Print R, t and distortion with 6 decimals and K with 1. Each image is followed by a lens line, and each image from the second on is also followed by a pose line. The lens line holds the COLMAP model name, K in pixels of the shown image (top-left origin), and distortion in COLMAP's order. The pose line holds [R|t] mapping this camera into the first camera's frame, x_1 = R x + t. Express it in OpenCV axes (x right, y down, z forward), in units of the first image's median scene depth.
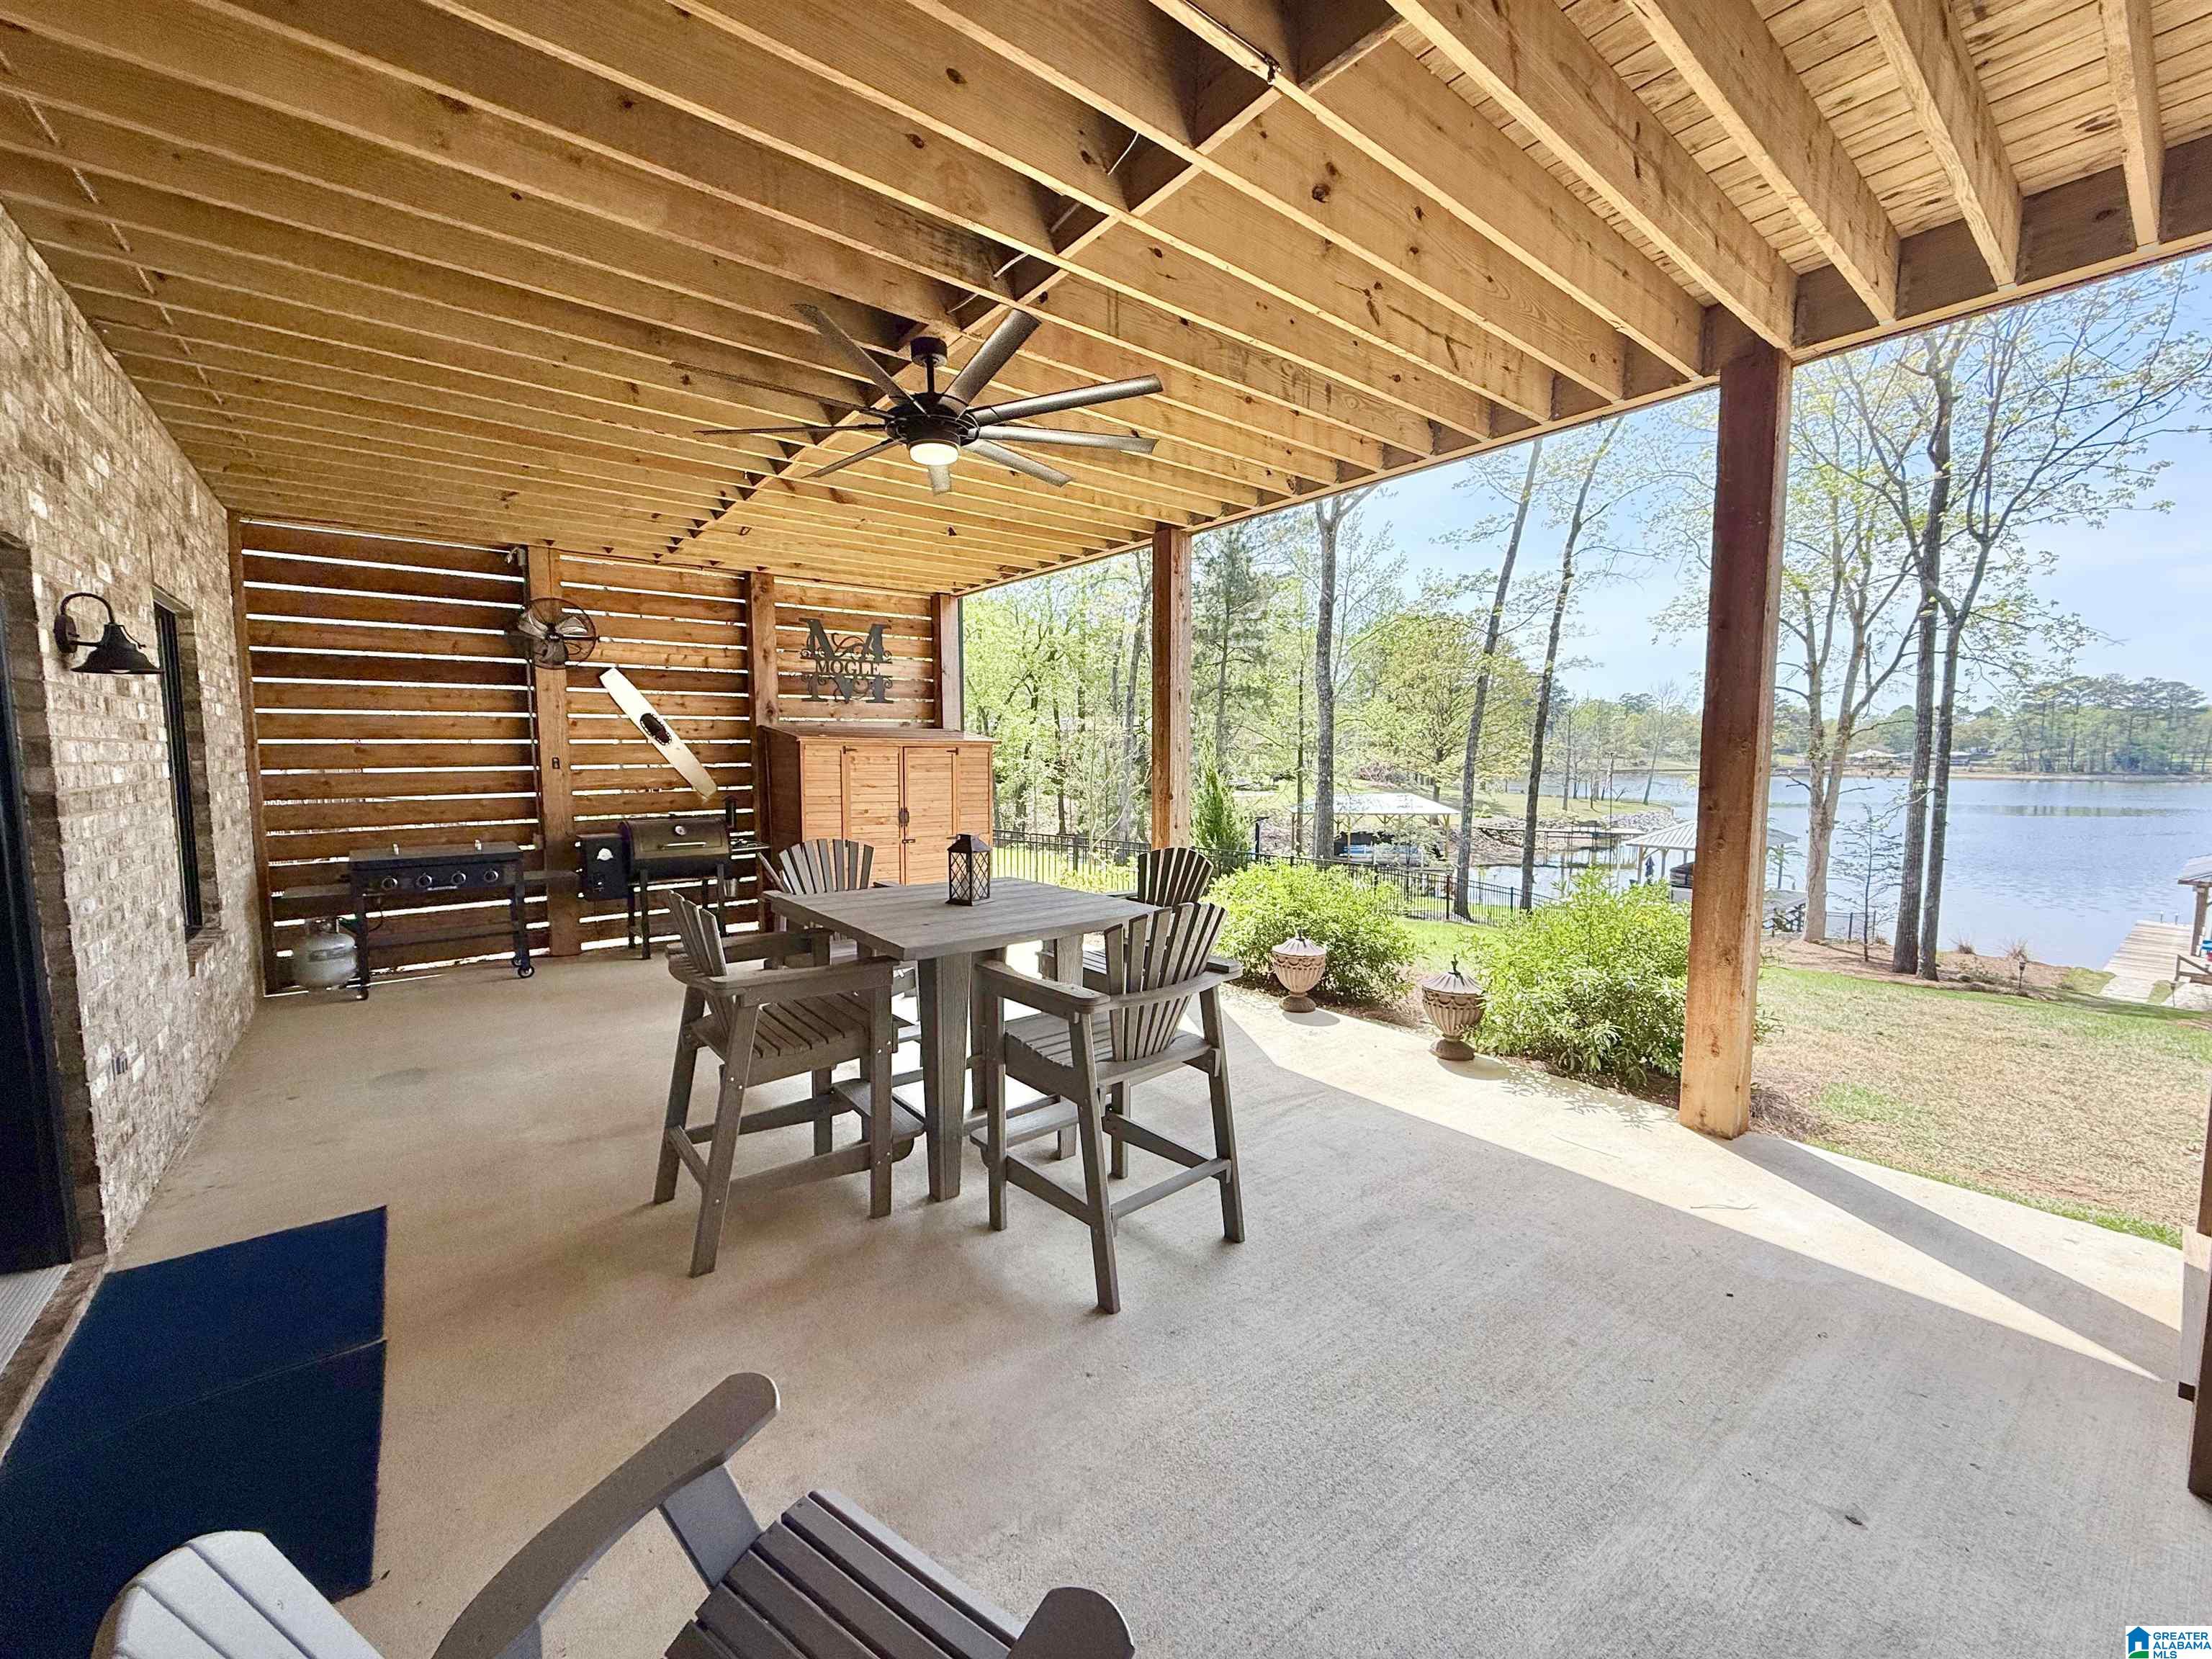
lens RADIAL K [[878.8, 0, 1095.0], [0, 878.8, 826.6], [0, 0, 1]] dist [-0.000778, 0.000060]
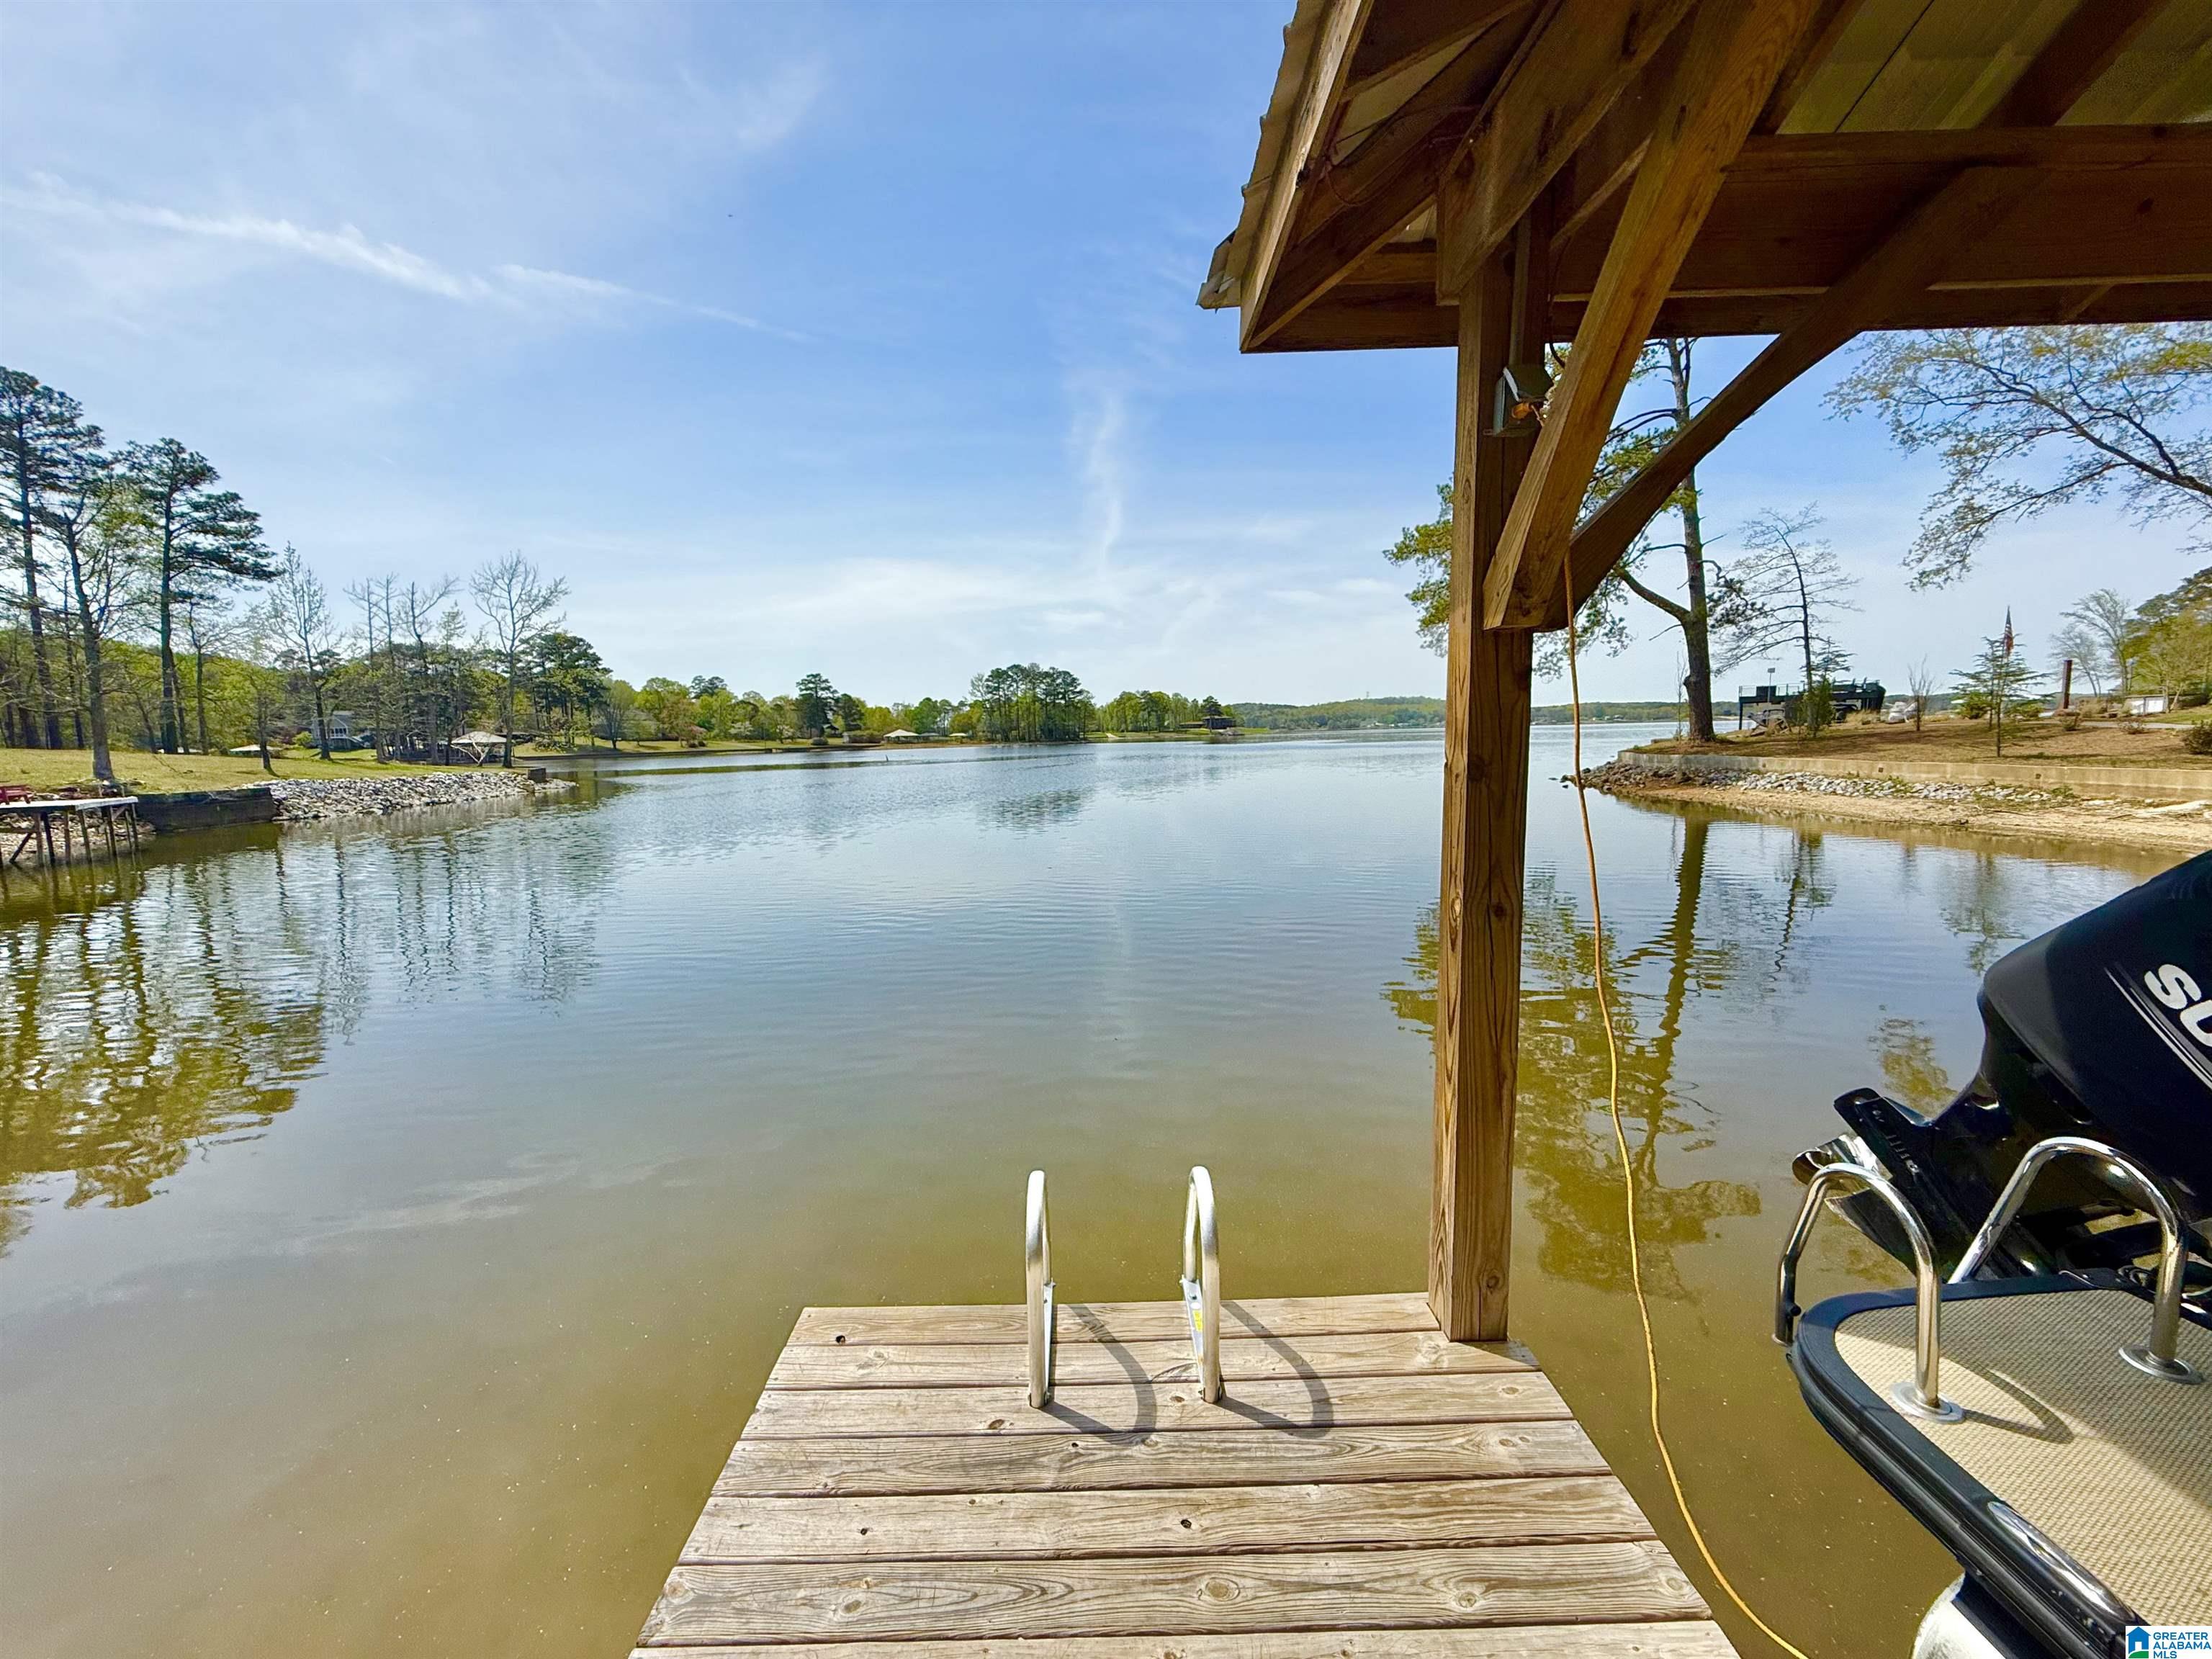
lens RADIAL K [[878.8, 0, 1112.1], [0, 878.8, 837.5], [0, 0, 1]] dist [-0.000778, 0.000060]
pose [[0.595190, -0.103742, 0.796861, 1.653650], [0.092440, 0.993888, 0.060347, 0.100103], [-0.798251, 0.037744, 0.601142, 1.357274]]
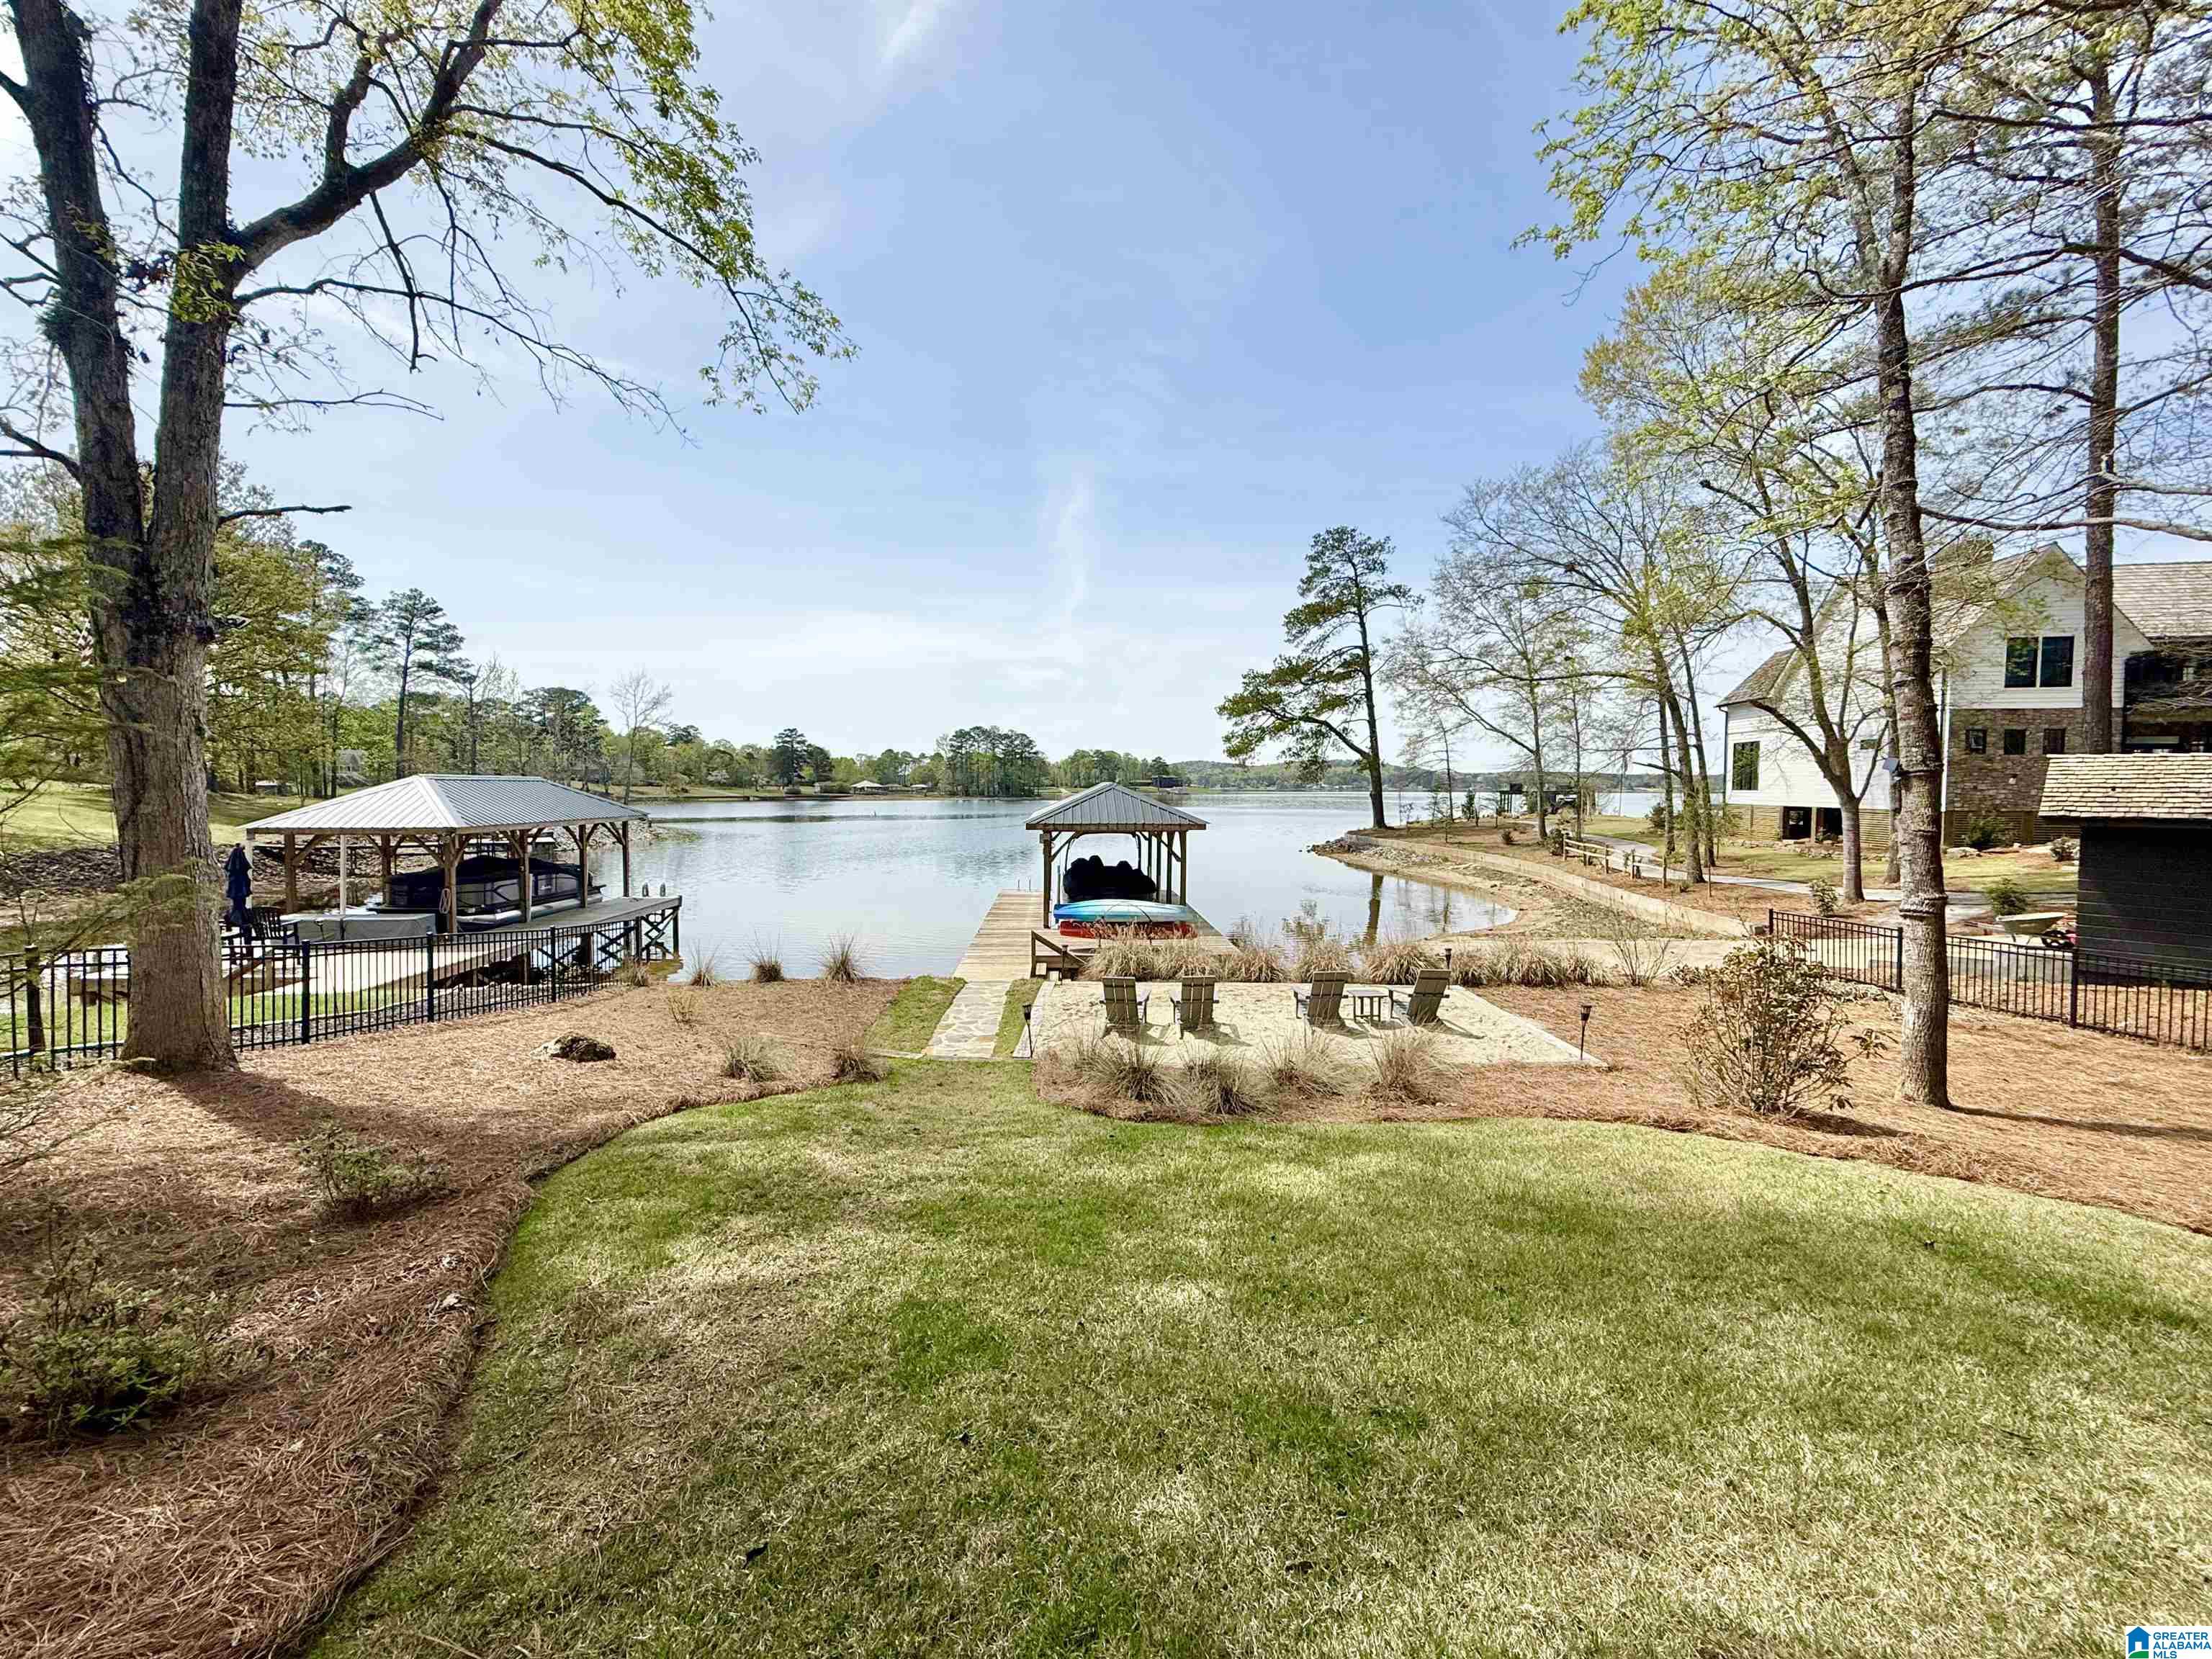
lens RADIAL K [[878.8, 0, 1106.0], [0, 878.8, 826.5], [0, 0, 1]] dist [-0.000778, 0.000060]
pose [[0.559984, -0.030454, 0.827944, 0.808610], [0.065781, 0.997804, -0.007790, 0.085673], [-0.825888, 0.058825, 0.560757, 0.650784]]
